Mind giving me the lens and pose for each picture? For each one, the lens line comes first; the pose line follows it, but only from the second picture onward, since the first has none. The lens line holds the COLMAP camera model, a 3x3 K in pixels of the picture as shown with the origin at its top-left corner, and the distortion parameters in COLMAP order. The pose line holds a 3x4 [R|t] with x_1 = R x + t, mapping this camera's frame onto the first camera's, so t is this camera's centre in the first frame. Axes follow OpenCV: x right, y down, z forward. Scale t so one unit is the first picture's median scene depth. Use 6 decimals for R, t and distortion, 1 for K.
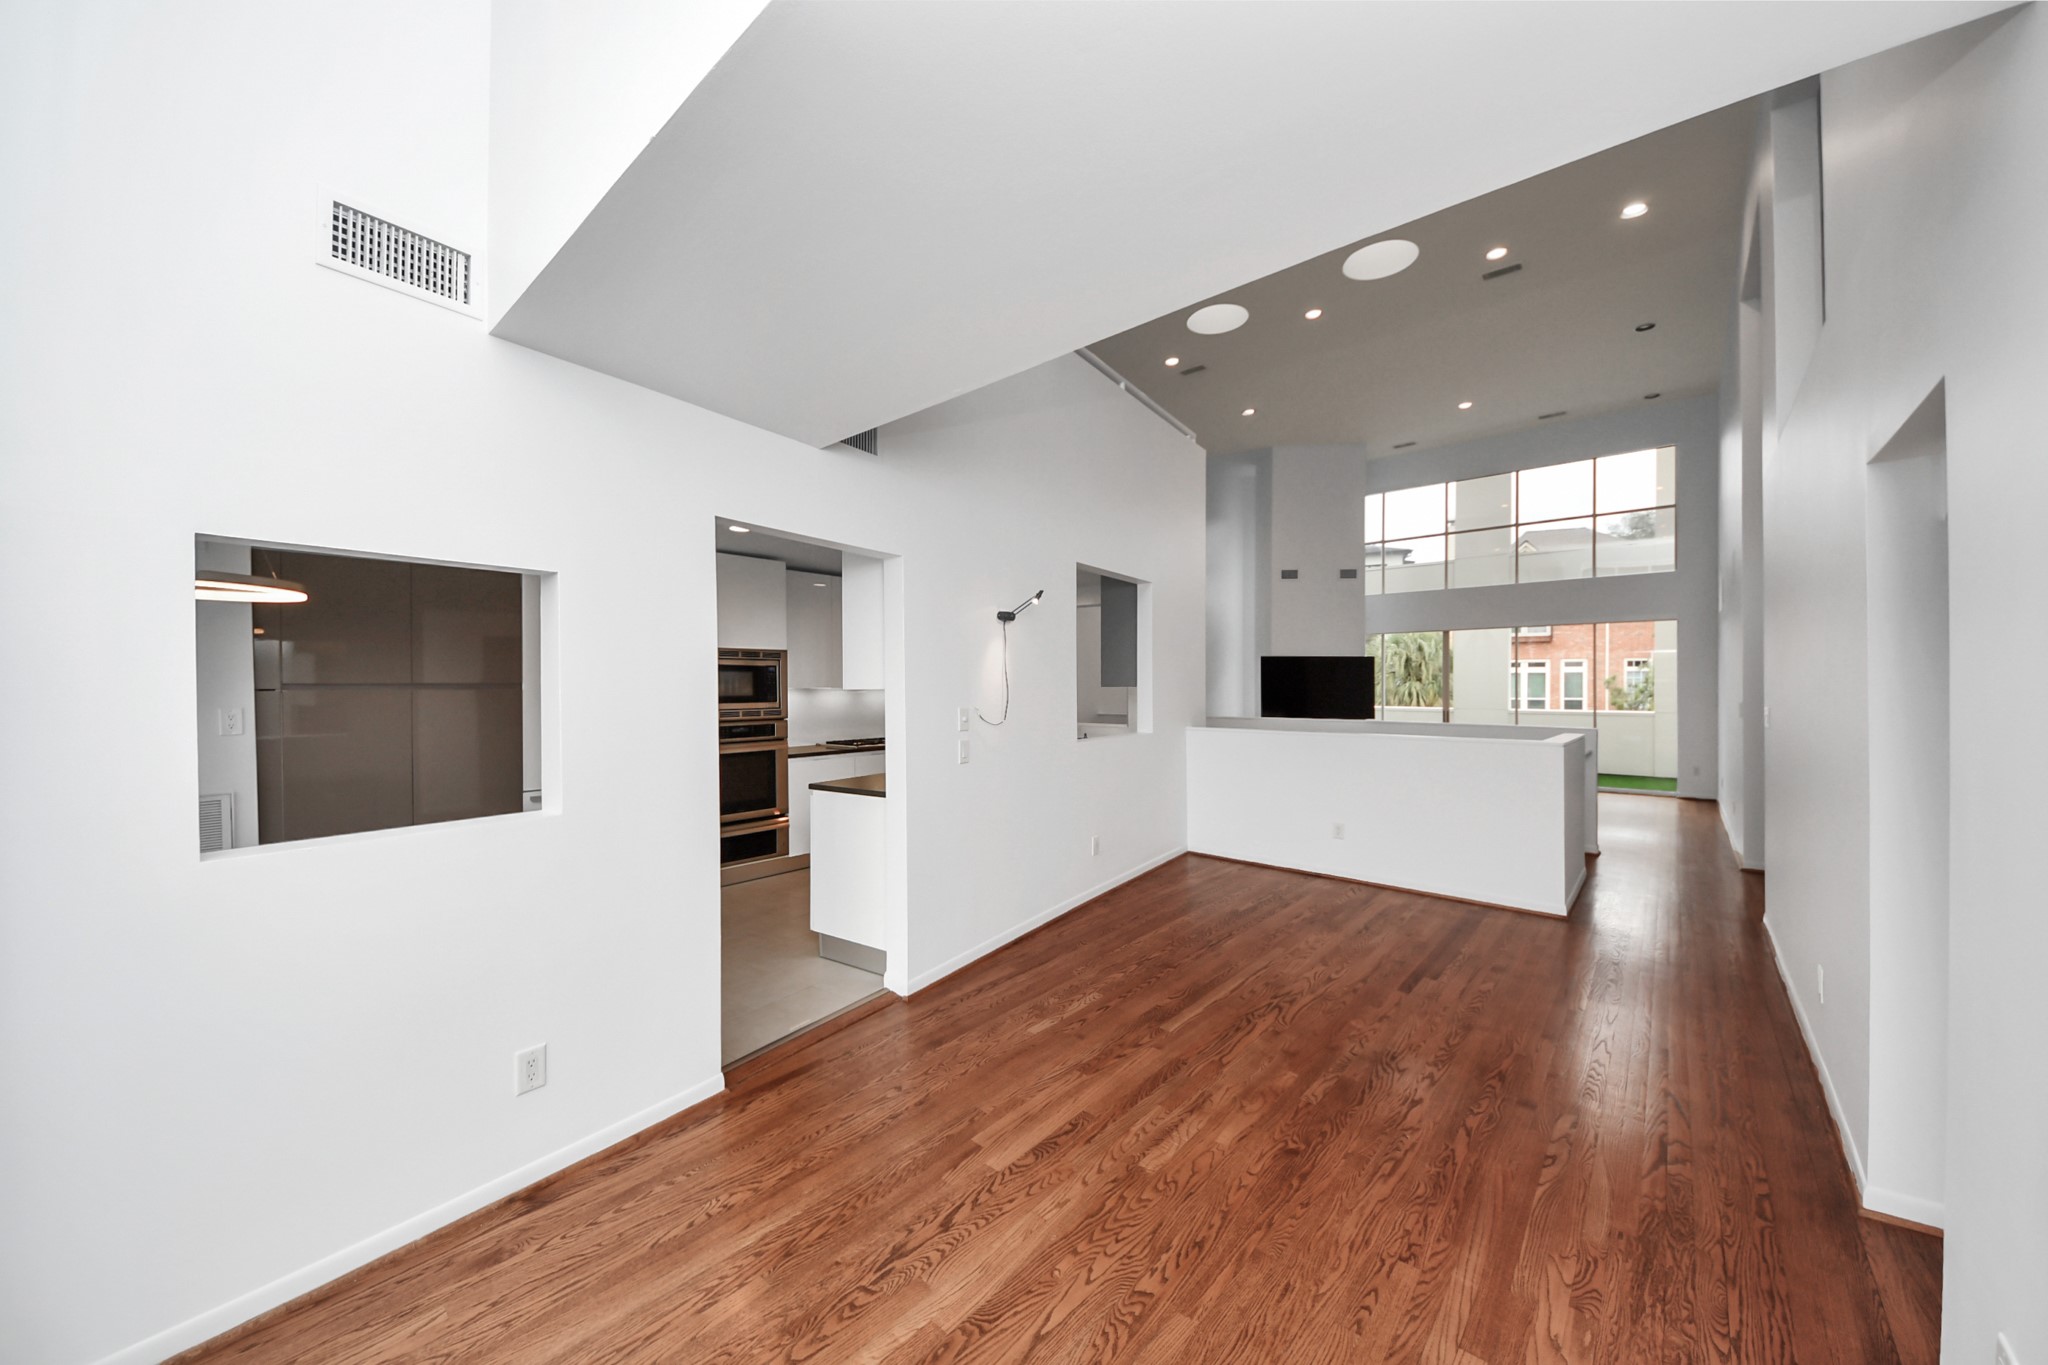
lens RADIAL K [[730.5, 0, 1017.3], [0, 730.5, 682.6], [0, 0, 1]] dist [0.043863, -0.027929]
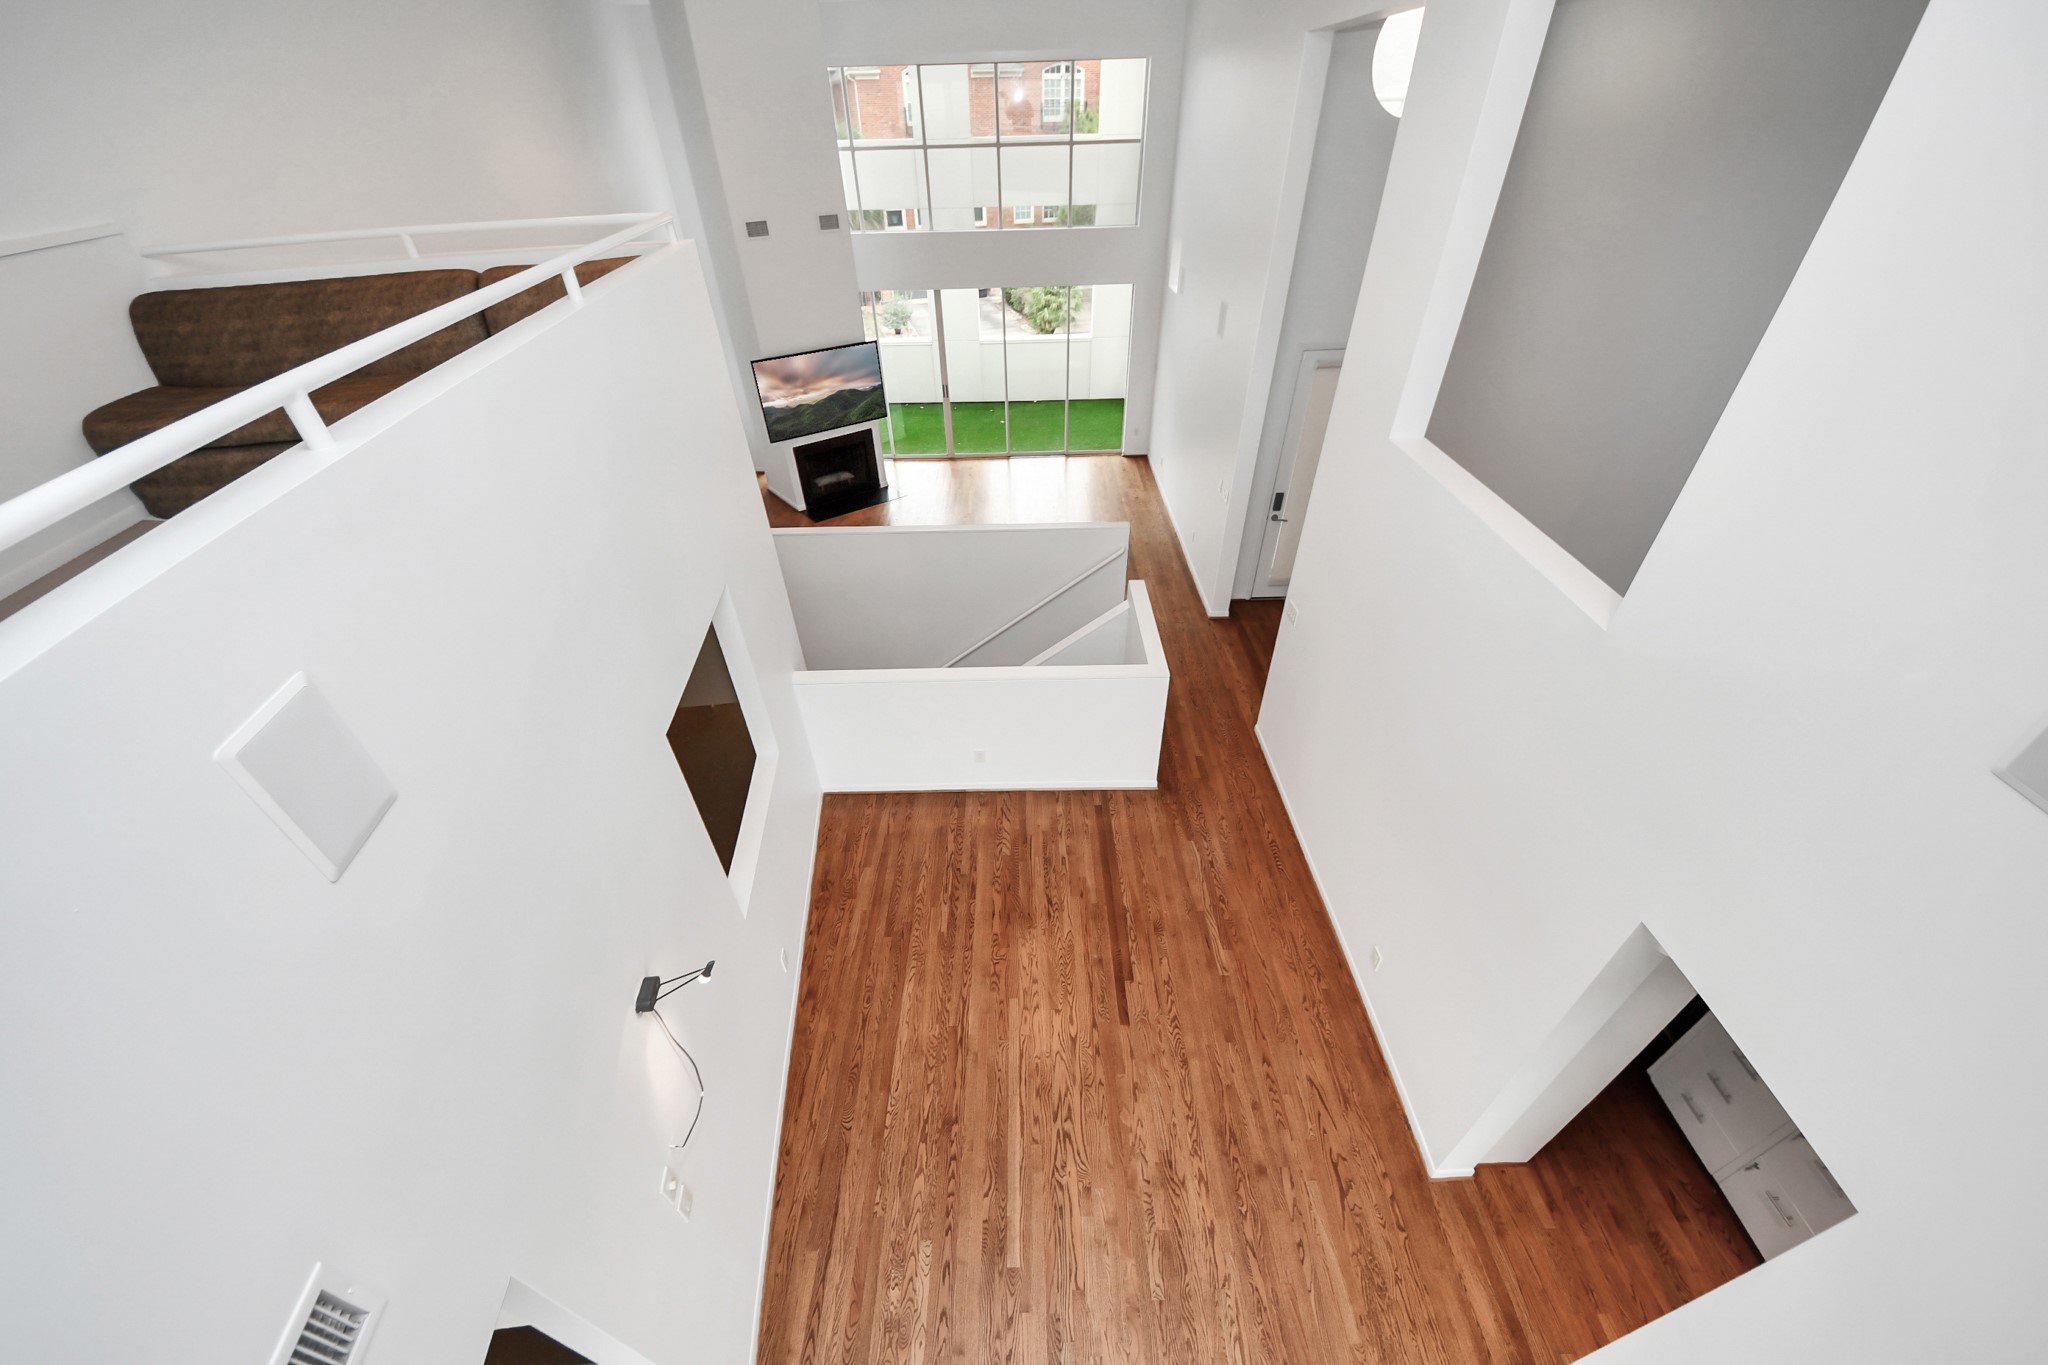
lens RADIAL K [[730.5, 0, 1017.3], [0, 730.5, 682.6], [0, 0, 1]] dist [0.043863, -0.027929]
pose [[0.745320, -0.422974, 0.515355, 0.006407], [0.019162, 0.786257, 0.617603, -0.697825], [-0.666431, -0.450437, 0.594118, 0.597949]]
